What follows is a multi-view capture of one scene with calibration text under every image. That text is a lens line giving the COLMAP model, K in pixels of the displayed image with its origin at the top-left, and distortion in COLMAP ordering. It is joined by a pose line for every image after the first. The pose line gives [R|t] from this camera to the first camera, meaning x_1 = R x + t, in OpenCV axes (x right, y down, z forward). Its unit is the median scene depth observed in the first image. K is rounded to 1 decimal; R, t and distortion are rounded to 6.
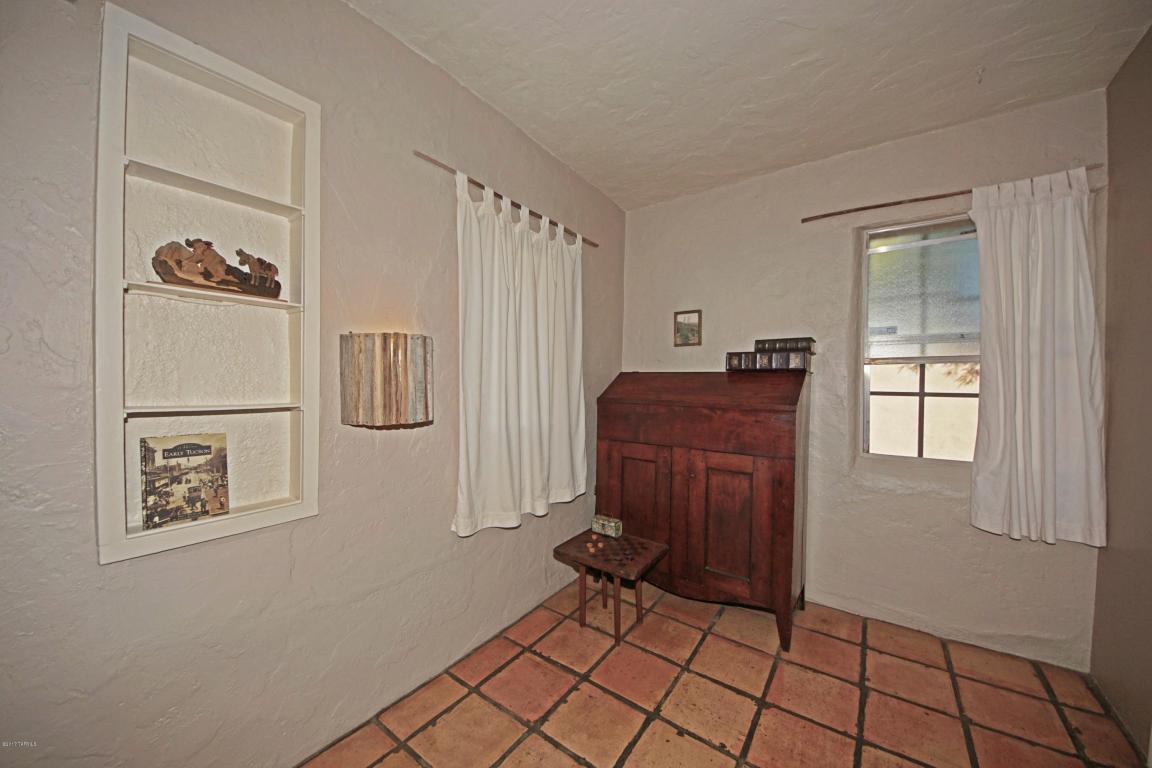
lens RADIAL K [[411.0, 0, 557.8], [0, 411.0, 384.8], [0, 0, 1]] dist [-0.013790, -0.000633]
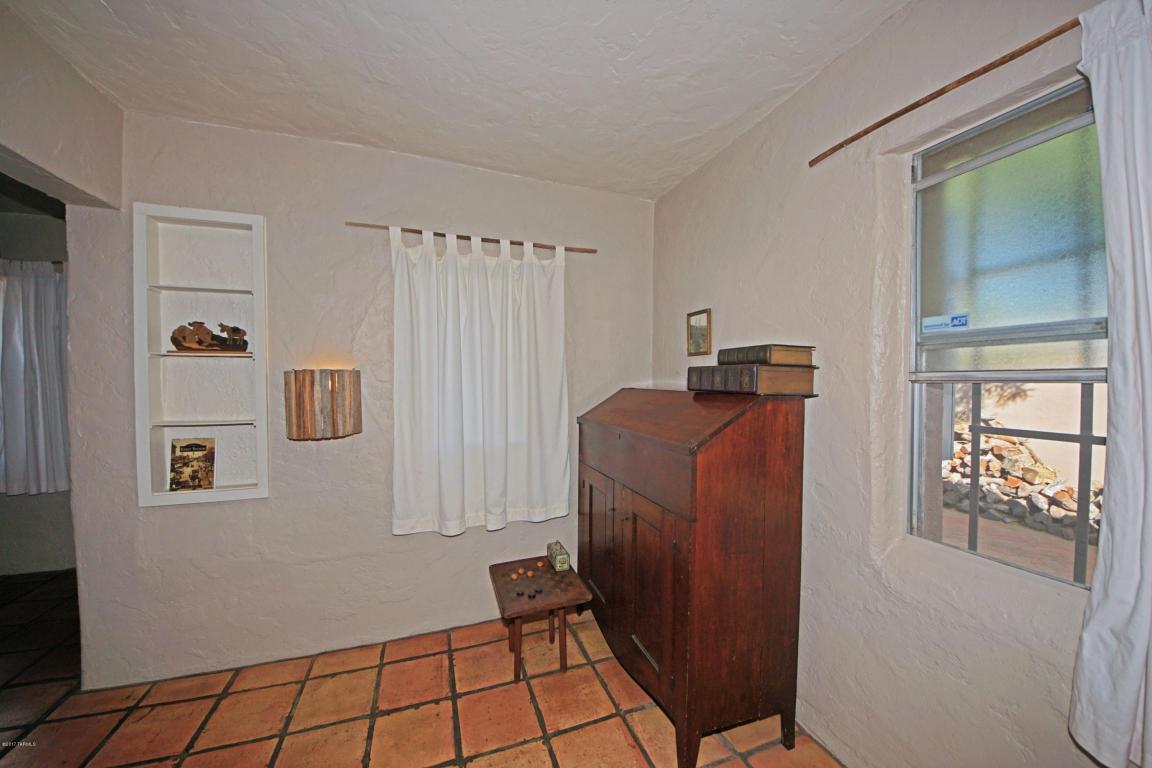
lens RADIAL K [[411.0, 0, 568.1], [0, 411.0, 381.6], [0, 0, 1]] dist [-0.013790, -0.000633]
pose [[0.827958, -0.004485, -0.560772, 0.993202], [0.004277, 0.999989, -0.001683, -0.077661], [0.560774, -0.001005, 0.827969, 0.357768]]
